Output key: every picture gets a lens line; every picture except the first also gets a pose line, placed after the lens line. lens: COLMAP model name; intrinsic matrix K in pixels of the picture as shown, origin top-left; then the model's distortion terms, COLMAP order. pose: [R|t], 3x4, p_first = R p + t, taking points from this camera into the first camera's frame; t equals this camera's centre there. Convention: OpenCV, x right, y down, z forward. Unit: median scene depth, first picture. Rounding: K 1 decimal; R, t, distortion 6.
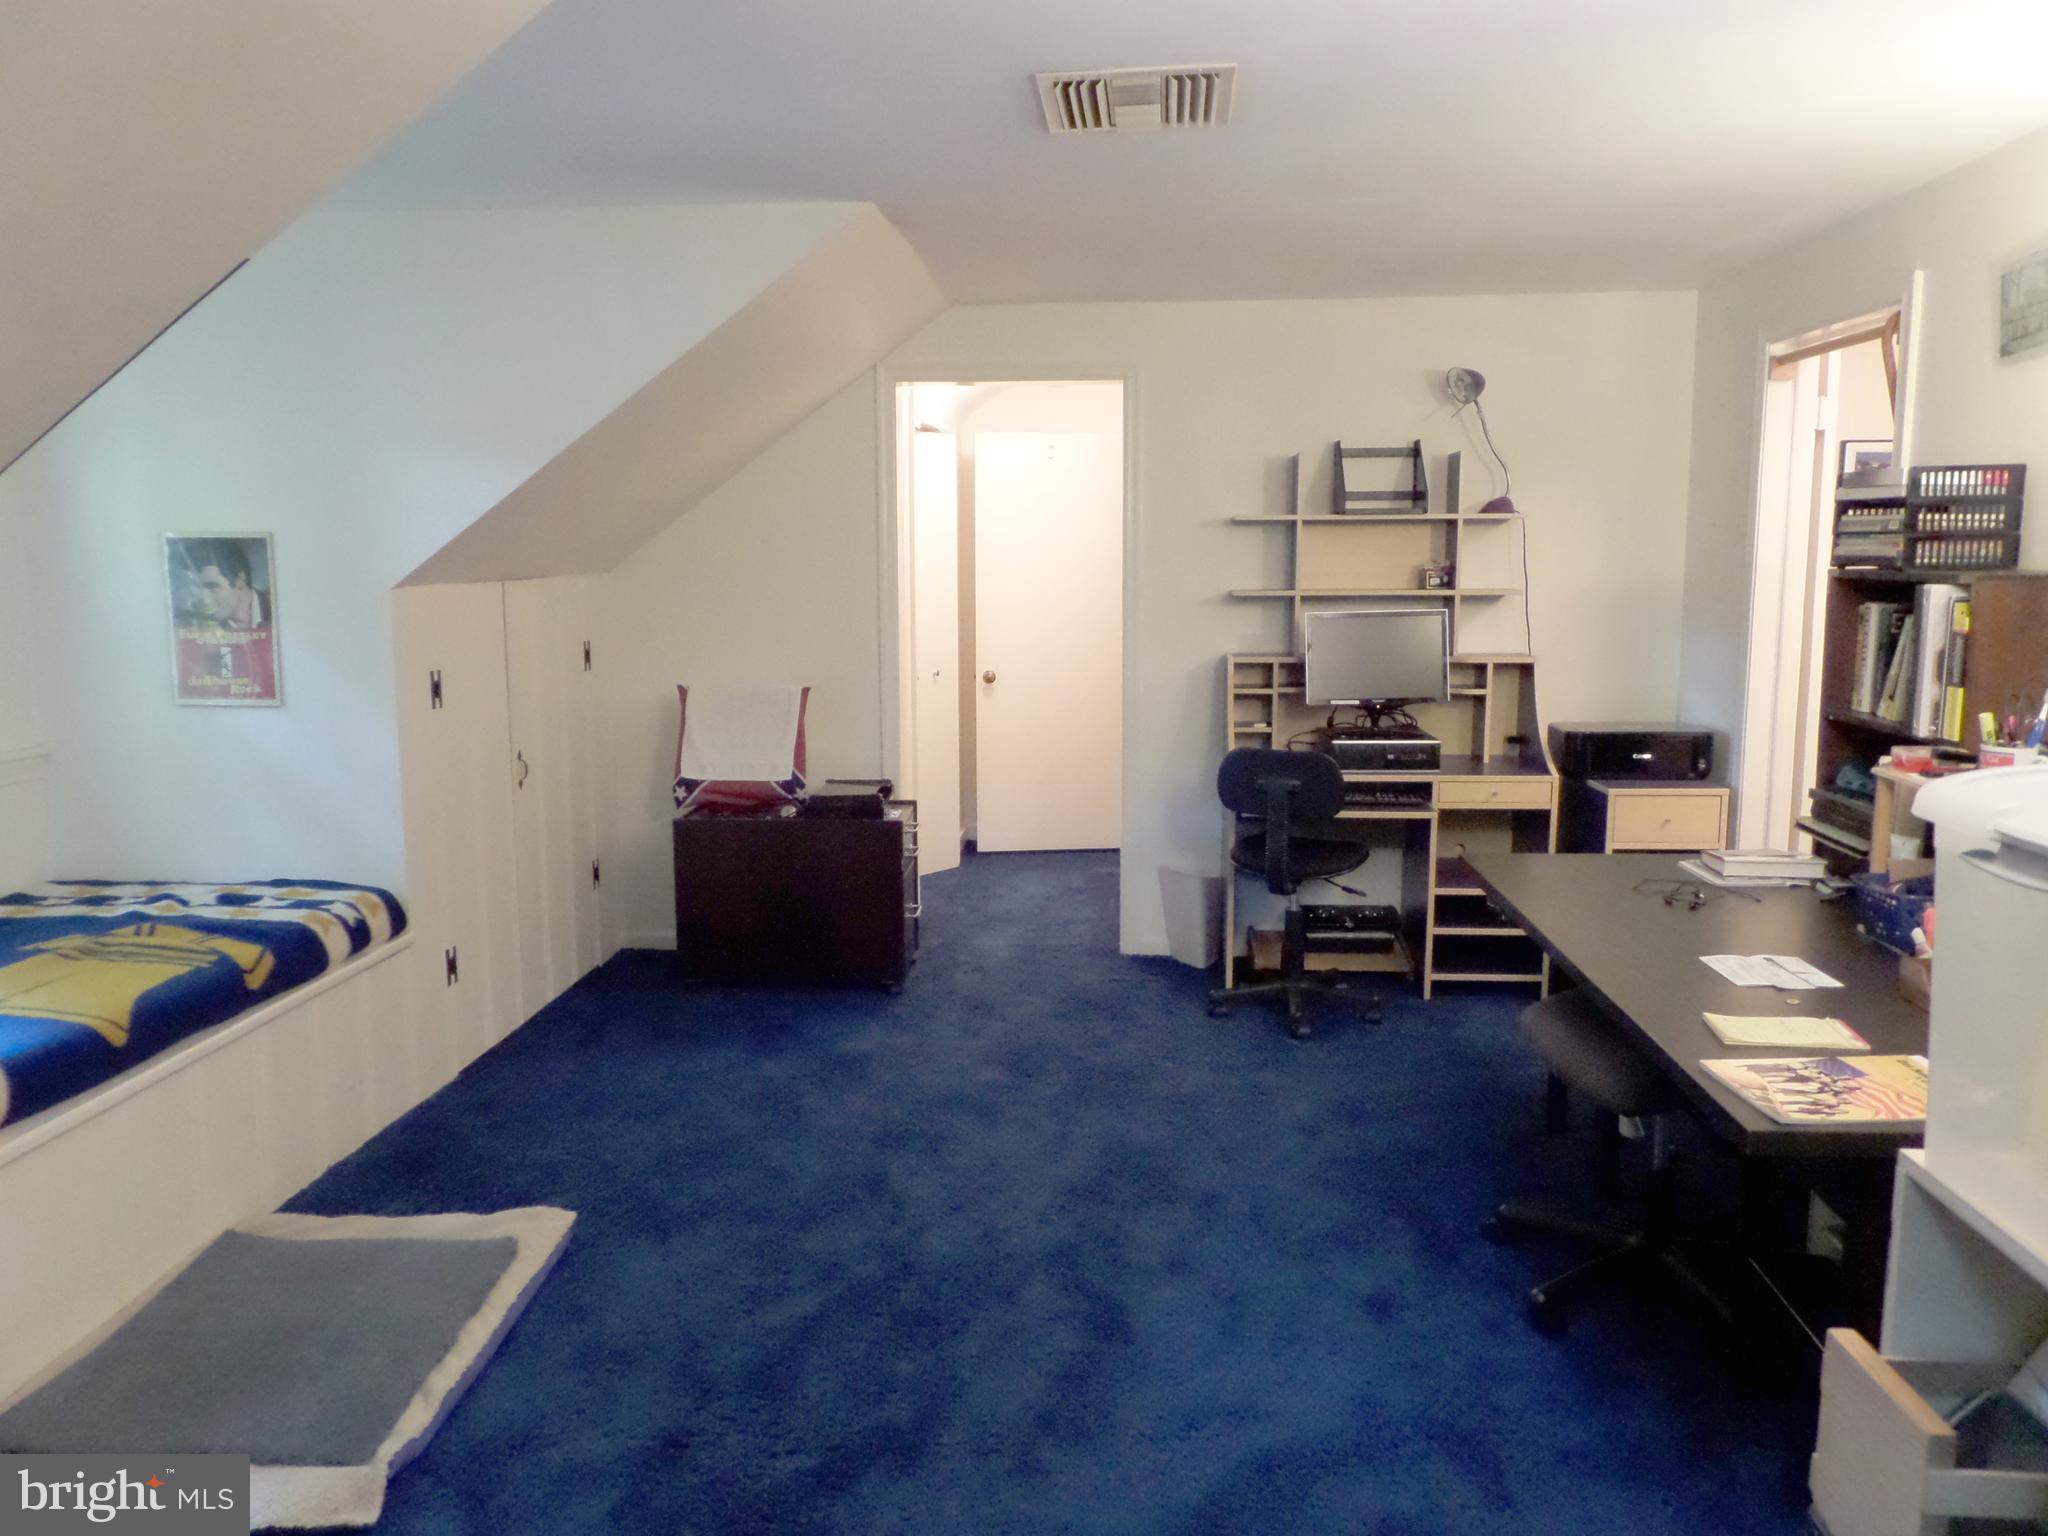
lens RADIAL K [[1506.2, 0, 1024.7], [0, 1506.2, 784.0], [0, 0, 1]] dist [-0.008476, -0.044738]
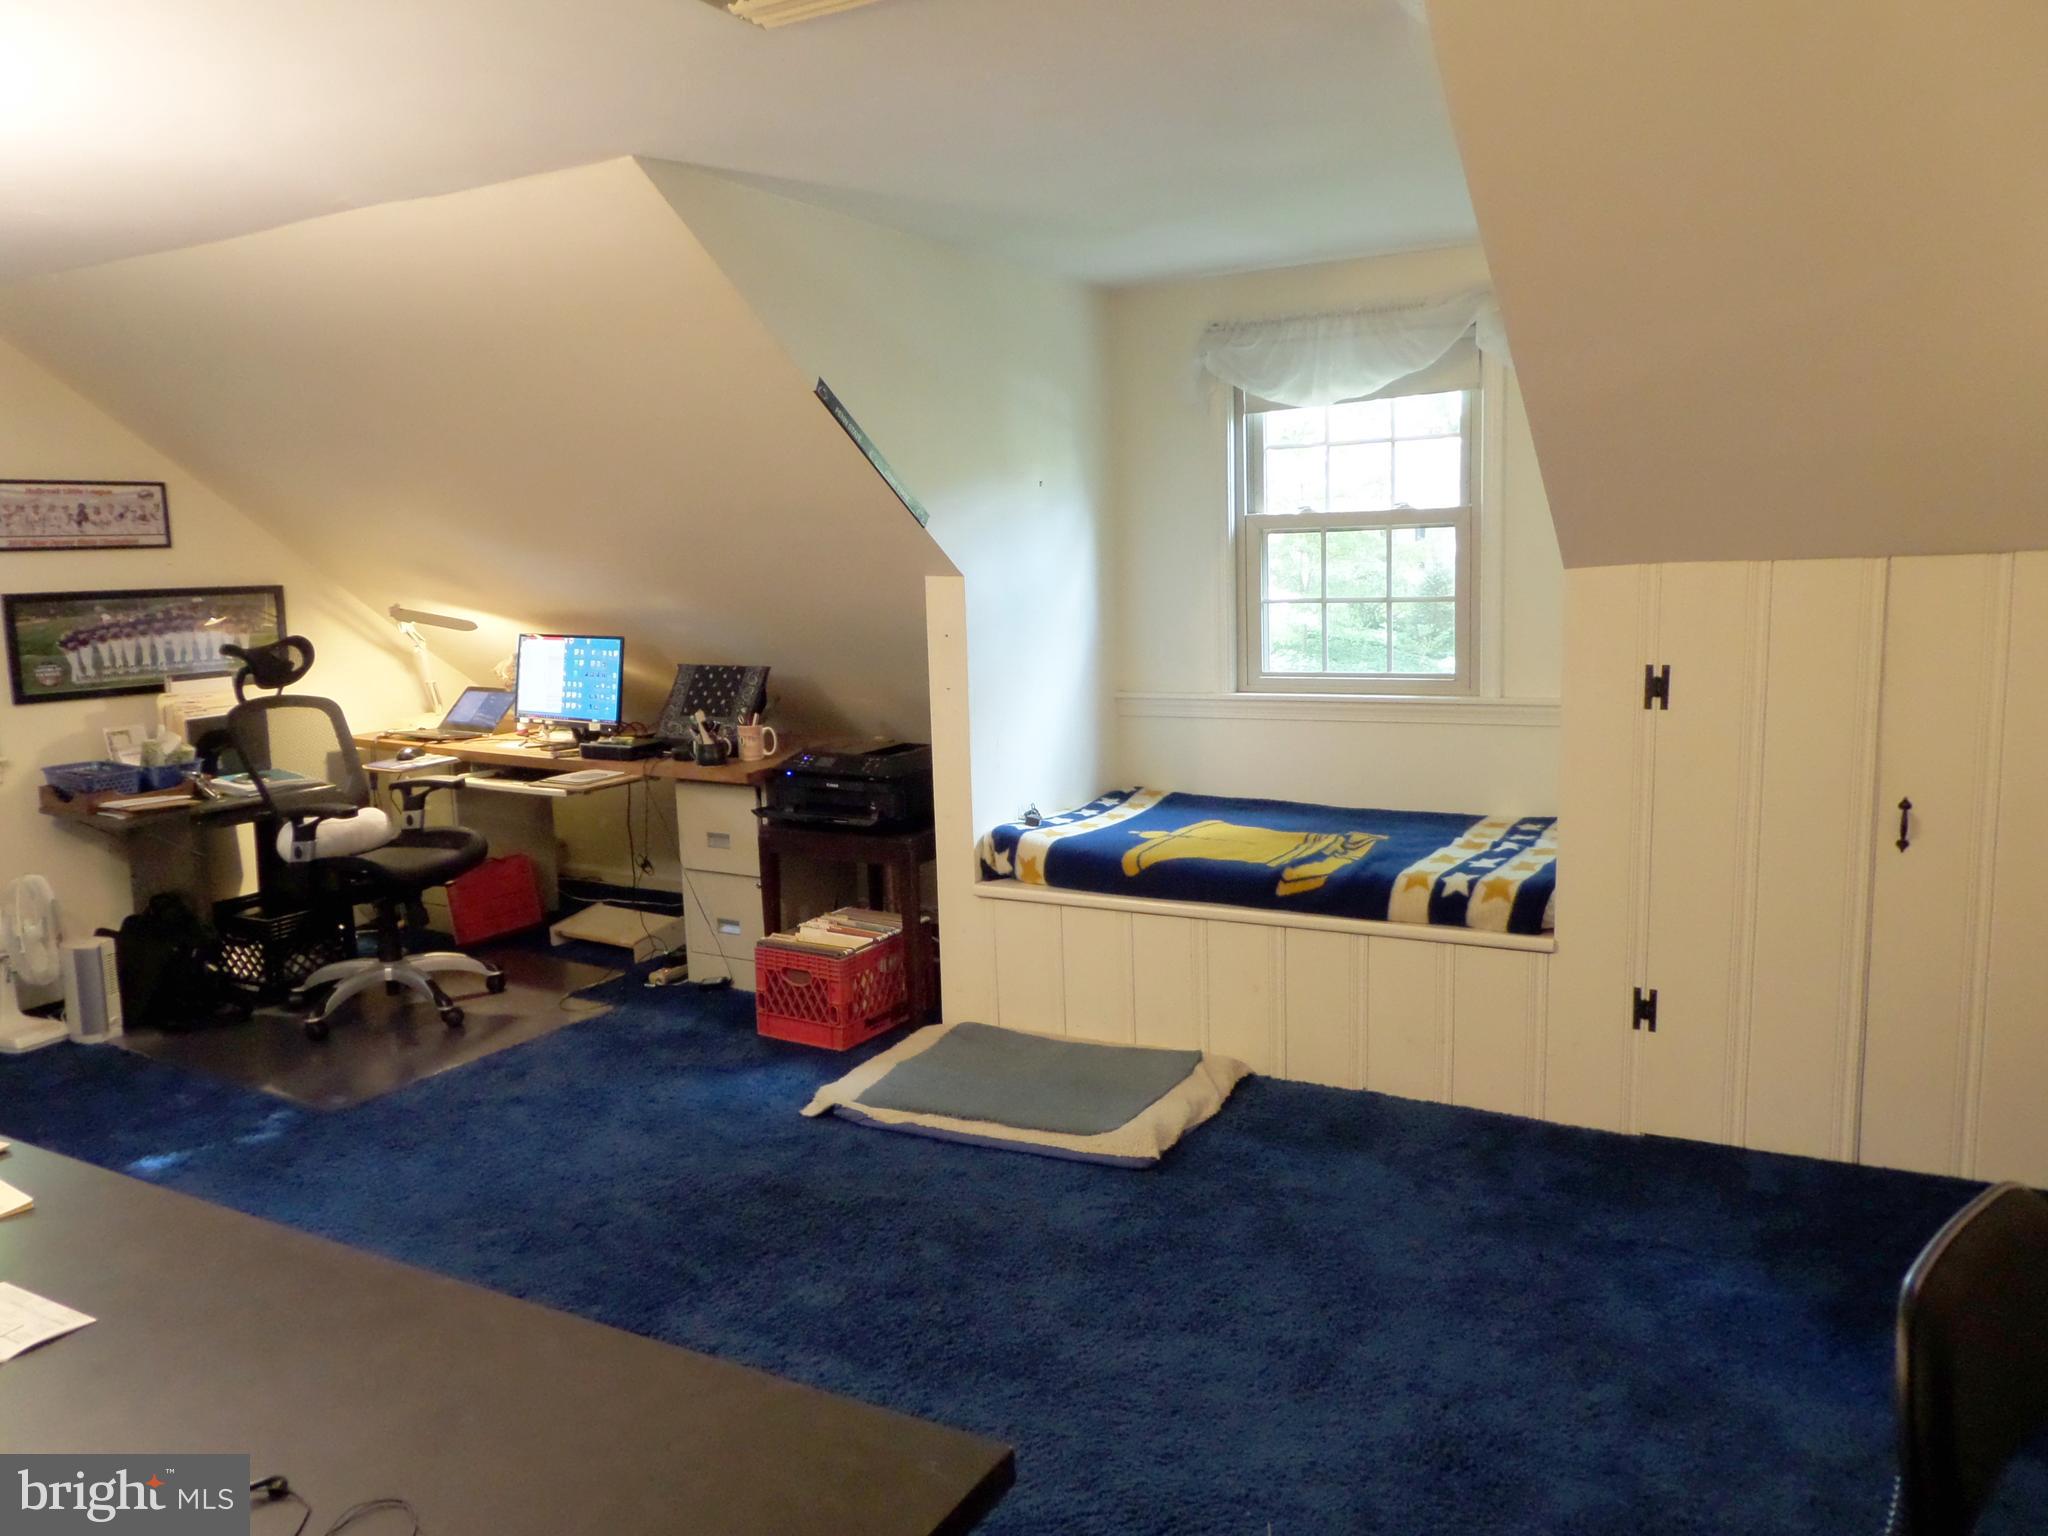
lens RADIAL K [[1485.5, 0, 1021.0], [0, 1485.5, 776.6], [0, 0, 1]] dist [-0.003274, -0.024343]
pose [[-0.424402, 0.146468, -0.893549, 0.591947], [-0.104885, 0.972235, 0.209183, -0.172576], [0.899379, 0.182498, -0.397256, 1.158982]]
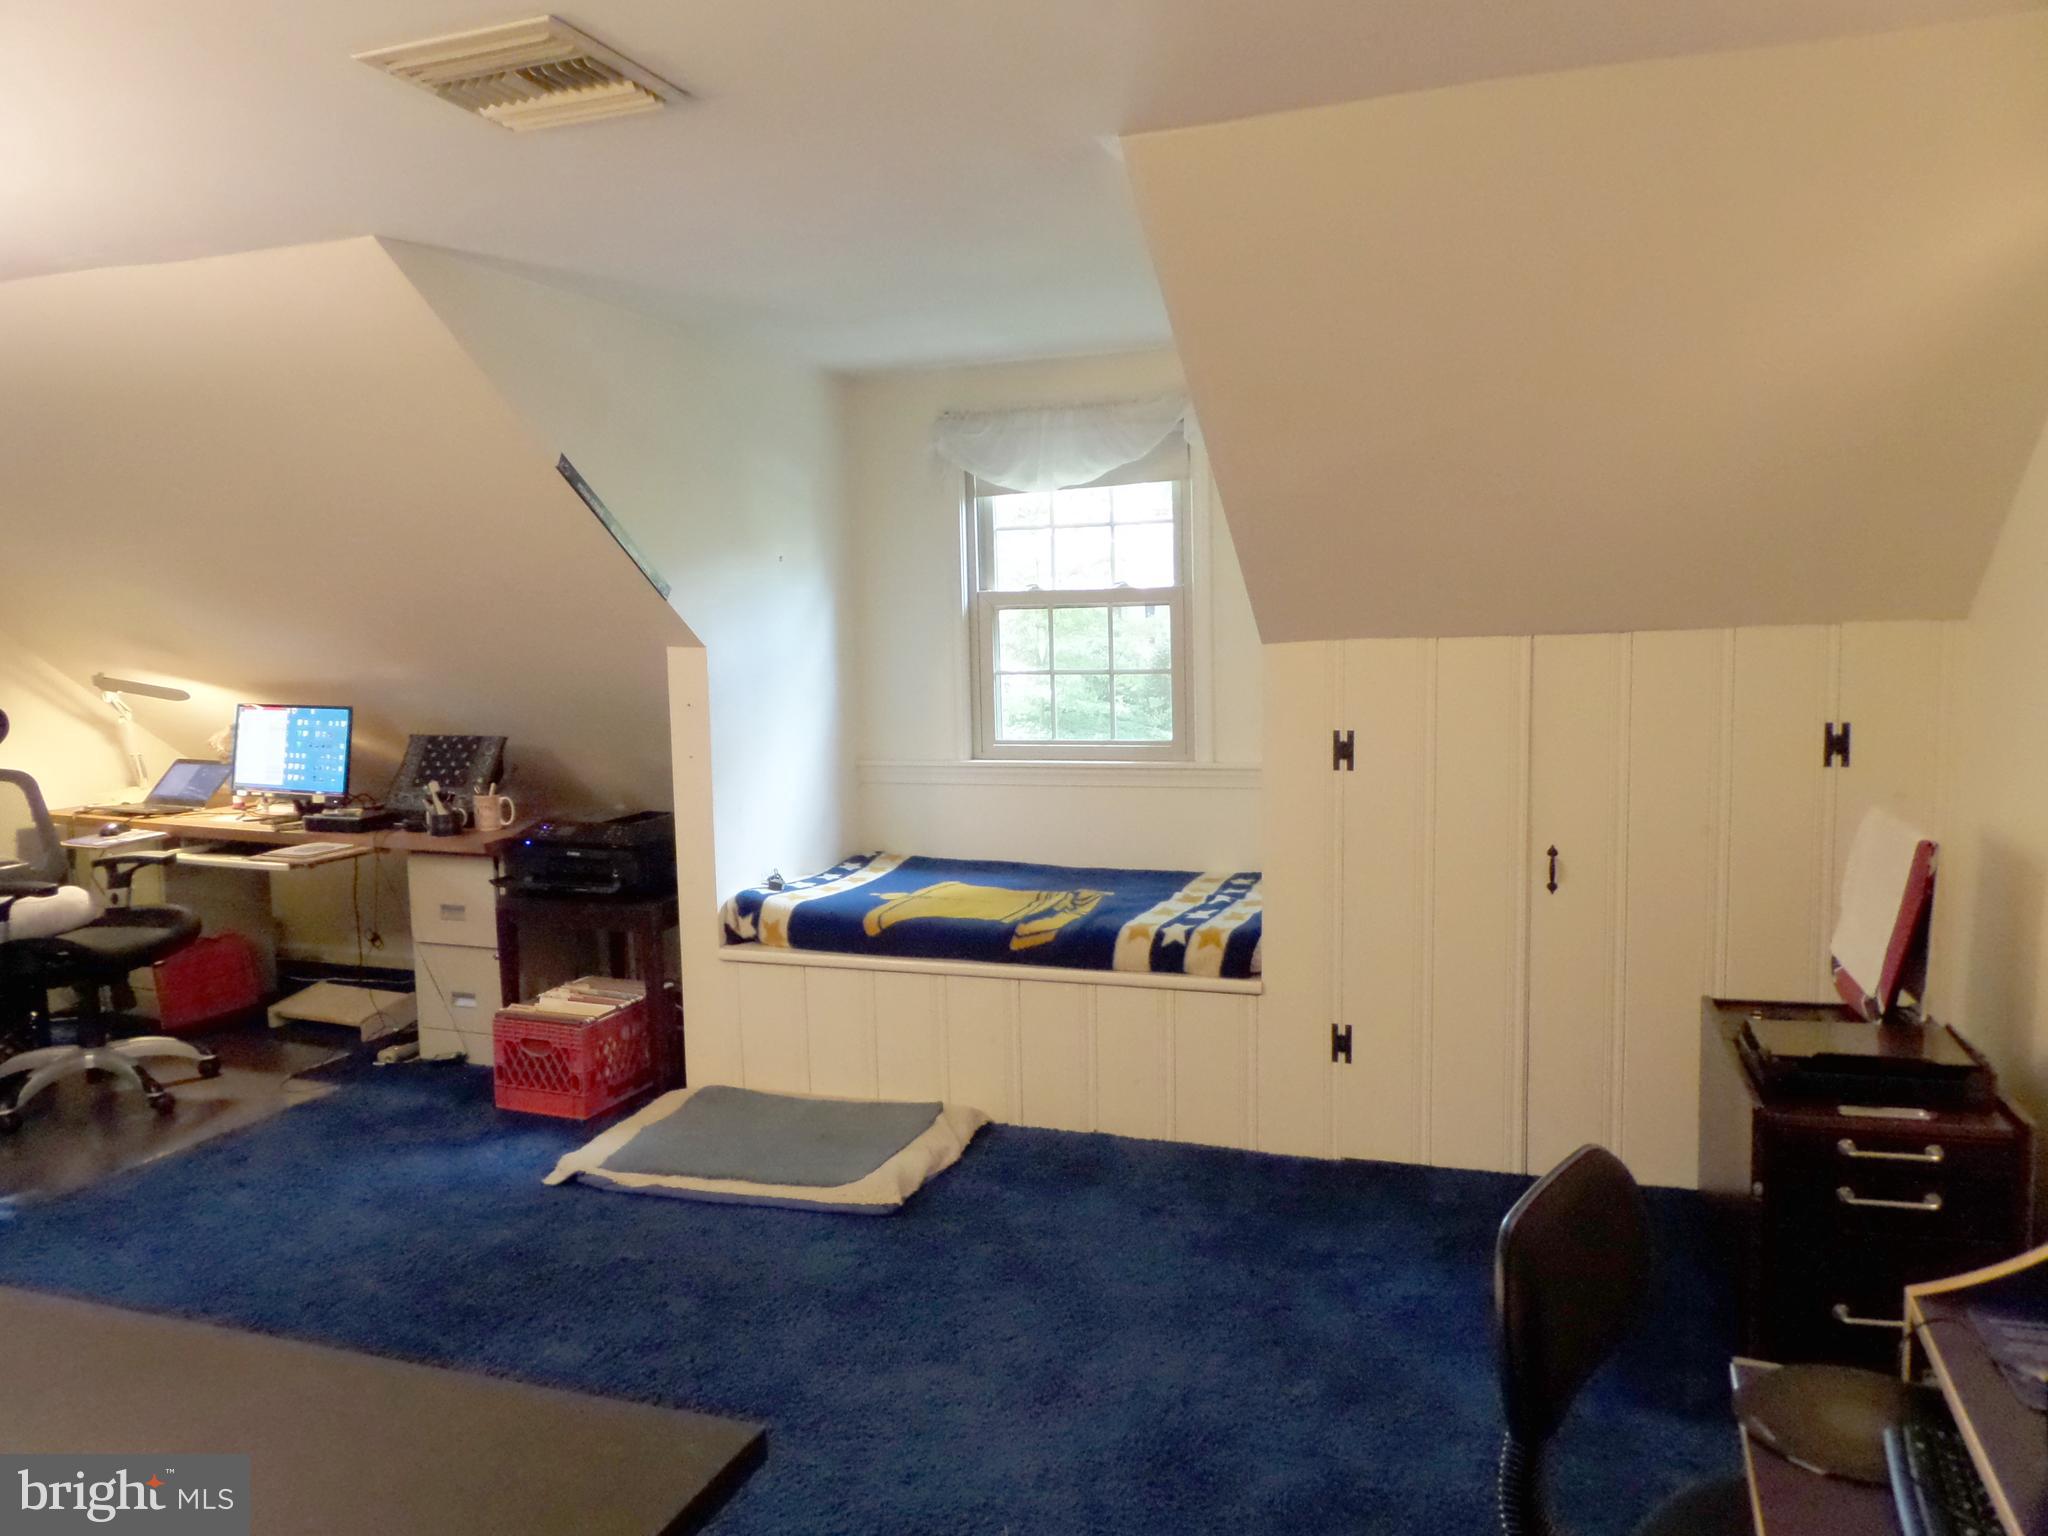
lens RADIAL K [[1485.5, 0, 1021.0], [0, 1485.5, 776.6], [0, 0, 1]] dist [-0.003274, -0.024343]
pose [[-0.262862, 0.105462, -0.959052, 0.639406], [-0.123170, 0.982207, 0.141767, -0.175640], [0.956939, 0.155391, -0.245195, 1.179954]]
